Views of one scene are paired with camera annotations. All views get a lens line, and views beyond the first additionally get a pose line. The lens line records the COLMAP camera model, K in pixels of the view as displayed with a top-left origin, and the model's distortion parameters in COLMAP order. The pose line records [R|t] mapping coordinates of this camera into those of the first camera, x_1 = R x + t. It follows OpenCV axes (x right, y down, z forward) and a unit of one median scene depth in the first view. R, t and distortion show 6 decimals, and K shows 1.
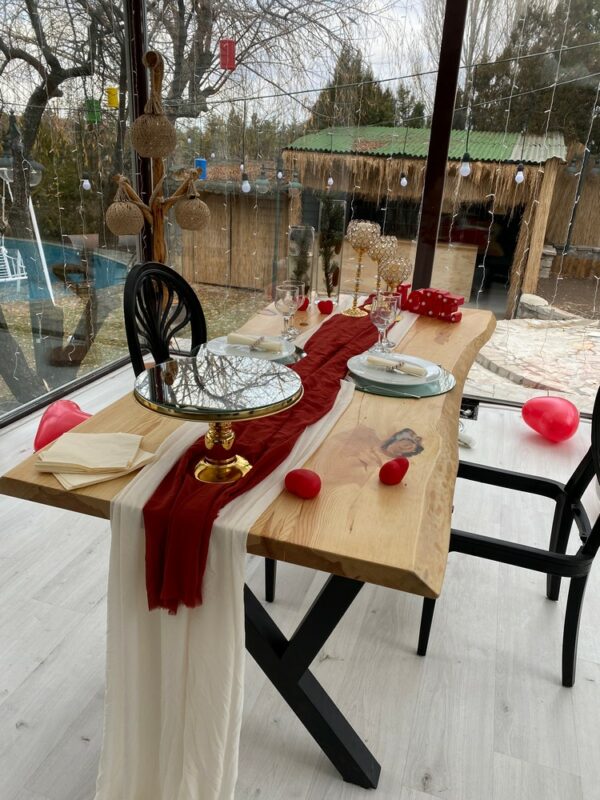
lens RADIAL K [[616.9, 0, 301.1], [0, 616.9, 419.5], [0, 0, 1]] dist [0.001004, 0.002229]
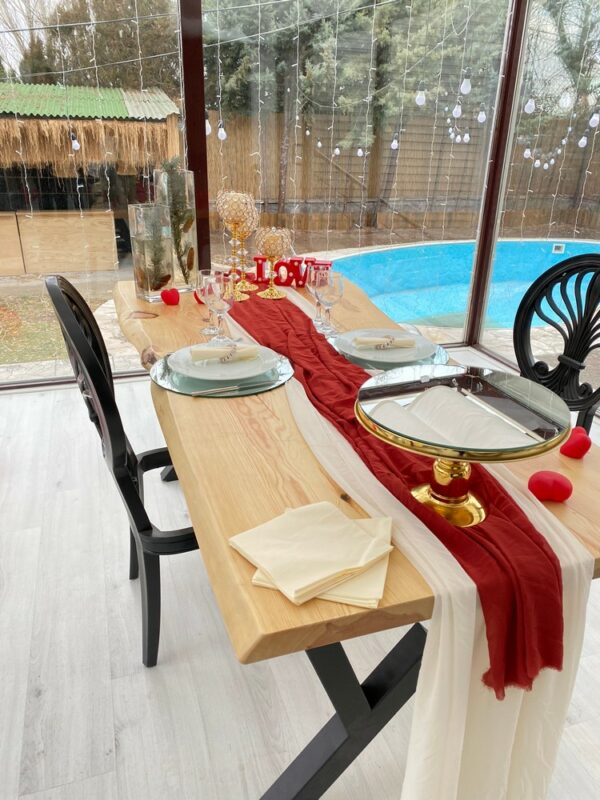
lens RADIAL K [[616.9, 0, 301.1], [0, 616.9, 419.5], [0, 0, 1]] dist [0.001004, 0.002229]
pose [[0.803090, -0.281316, 0.525269, -0.353389], [0.250557, 0.959244, 0.130659, -0.096070], [-0.540617, 0.026679, 0.840845, 0.209780]]
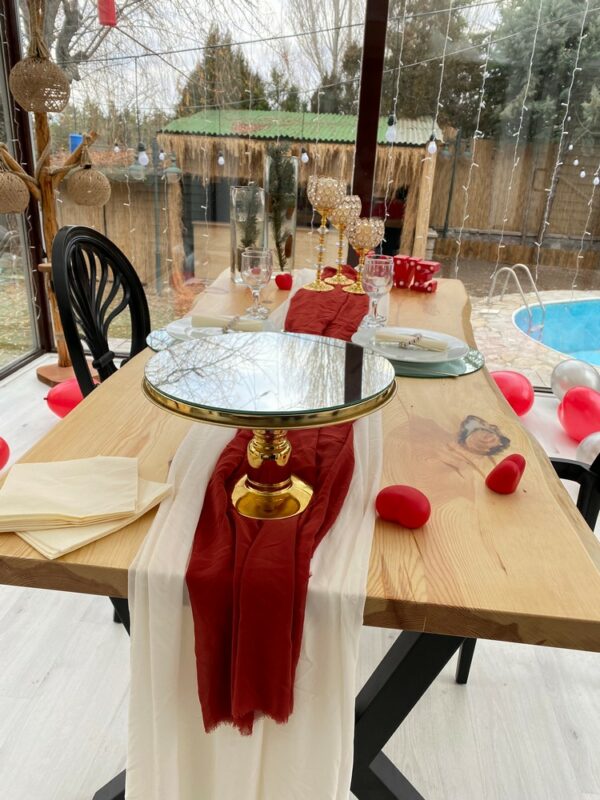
lens RADIAL K [[616.9, 0, 301.1], [0, 616.9, 419.5], [0, 0, 1]] dist [0.001004, 0.002229]
pose [[0.979388, -0.083196, 0.184060, -0.110137], [0.081248, 0.996529, 0.018112, -0.007084], [-0.184928, -0.002784, 0.982748, 0.164079]]
